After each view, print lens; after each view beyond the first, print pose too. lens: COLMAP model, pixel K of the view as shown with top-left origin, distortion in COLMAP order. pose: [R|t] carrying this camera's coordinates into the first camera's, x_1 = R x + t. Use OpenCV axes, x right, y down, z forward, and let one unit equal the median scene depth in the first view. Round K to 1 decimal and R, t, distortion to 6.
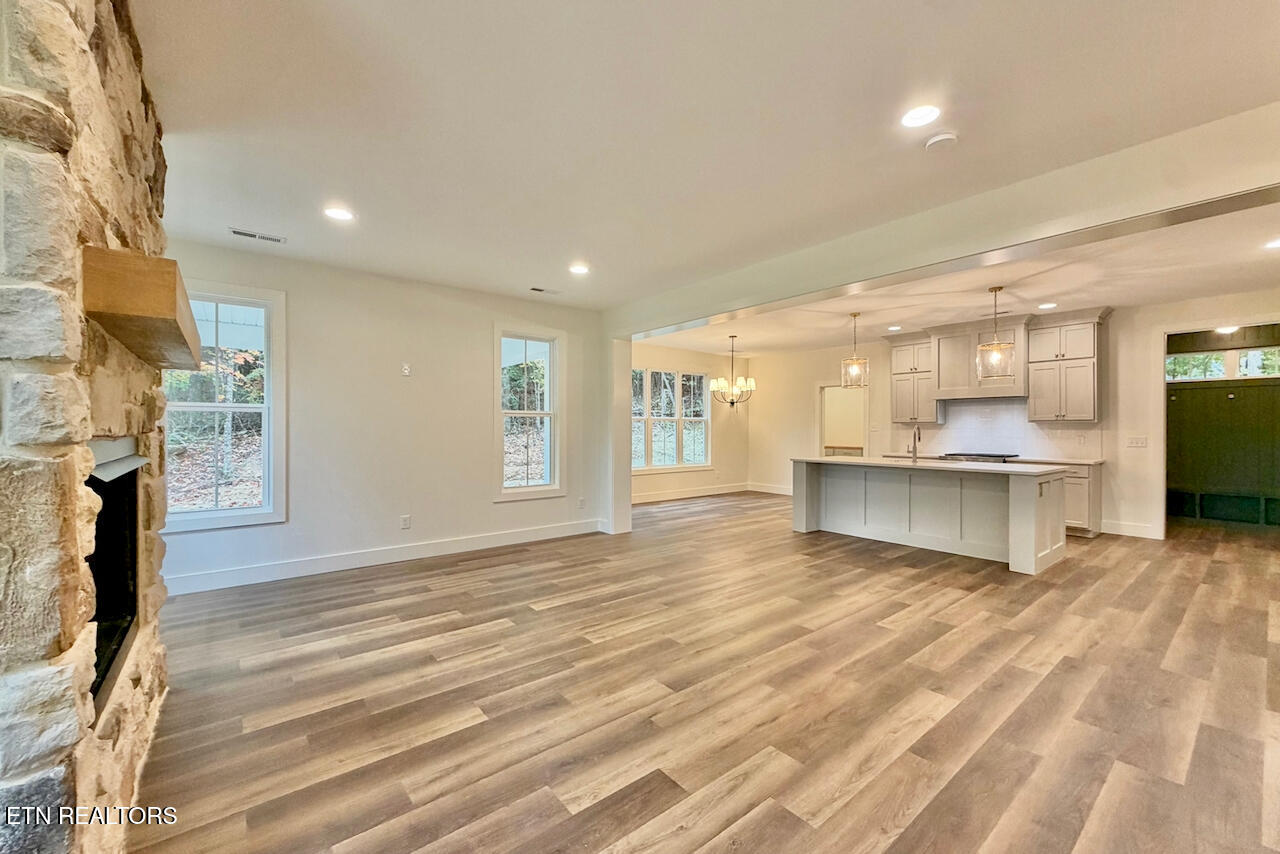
lens RADIAL K [[508.3, 0, 635.7], [0, 508.3, 429.2], [0, 0, 1]] dist [0.001201, 0.000044]
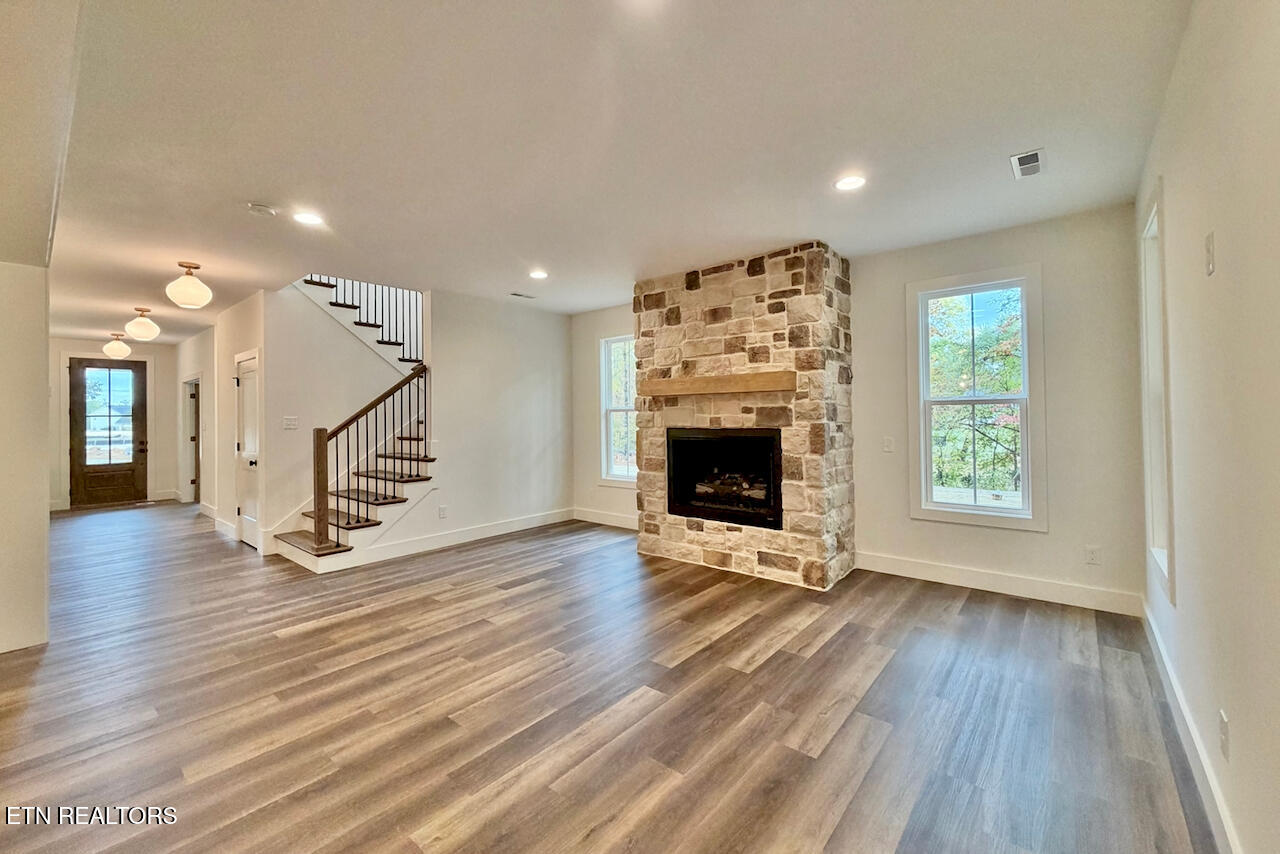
lens RADIAL K [[515.7, 0, 643.7], [0, 515.7, 409.2], [0, 0, 1]] dist [-0.000467, -0.000078]
pose [[-0.979810, 0.009272, -0.199716, -0.047061], [0.011131, 0.999905, -0.008189, -0.026836], [0.199621, -0.010247, -0.979820, 1.582511]]
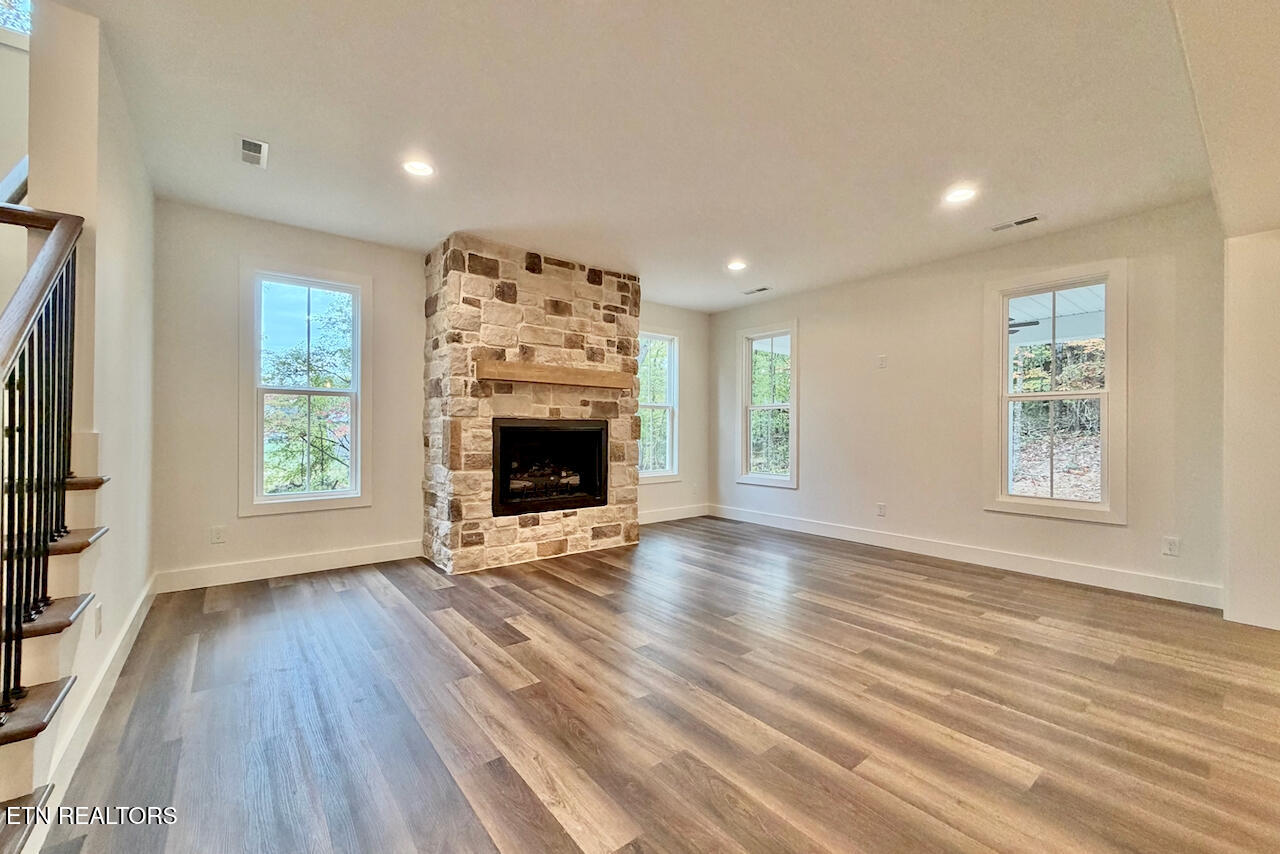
lens RADIAL K [[508.3, 0, 635.7], [0, 508.3, 429.2], [0, 0, 1]] dist [0.001201, 0.000044]
pose [[-0.002156, -0.003004, -0.999993, 0.738424], [-0.008992, 0.999955, -0.002985, 0.034623], [0.999957, 0.008985, -0.002183, 0.640166]]
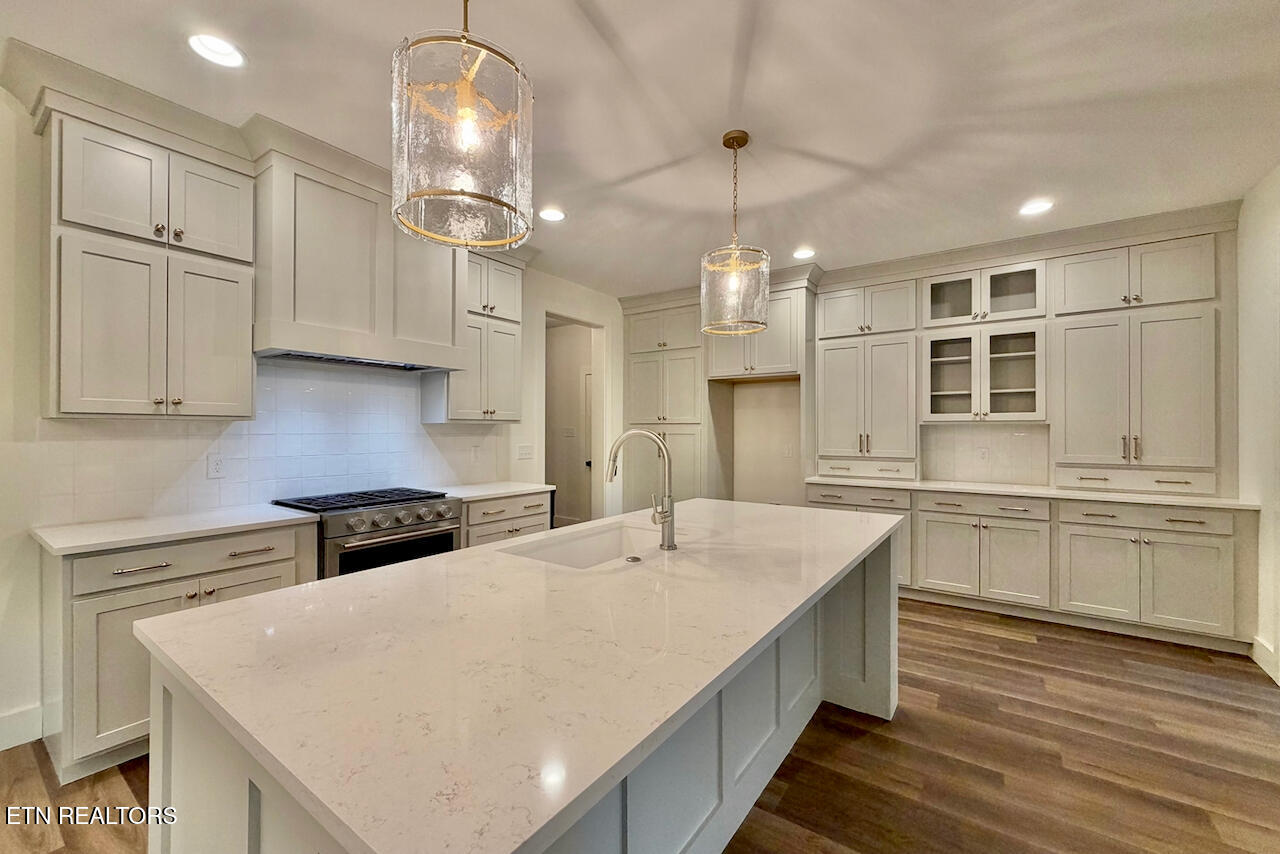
lens RADIAL K [[508.3, 0, 635.7], [0, 508.3, 429.2], [0, 0, 1]] dist [0.001201, 0.000044]
pose [[-0.278544, 0.000158, 0.960424, 0.381242], [-0.001547, 0.999999, -0.000613, -0.011617], [-0.960422, -0.001656, -0.278543, 1.632144]]
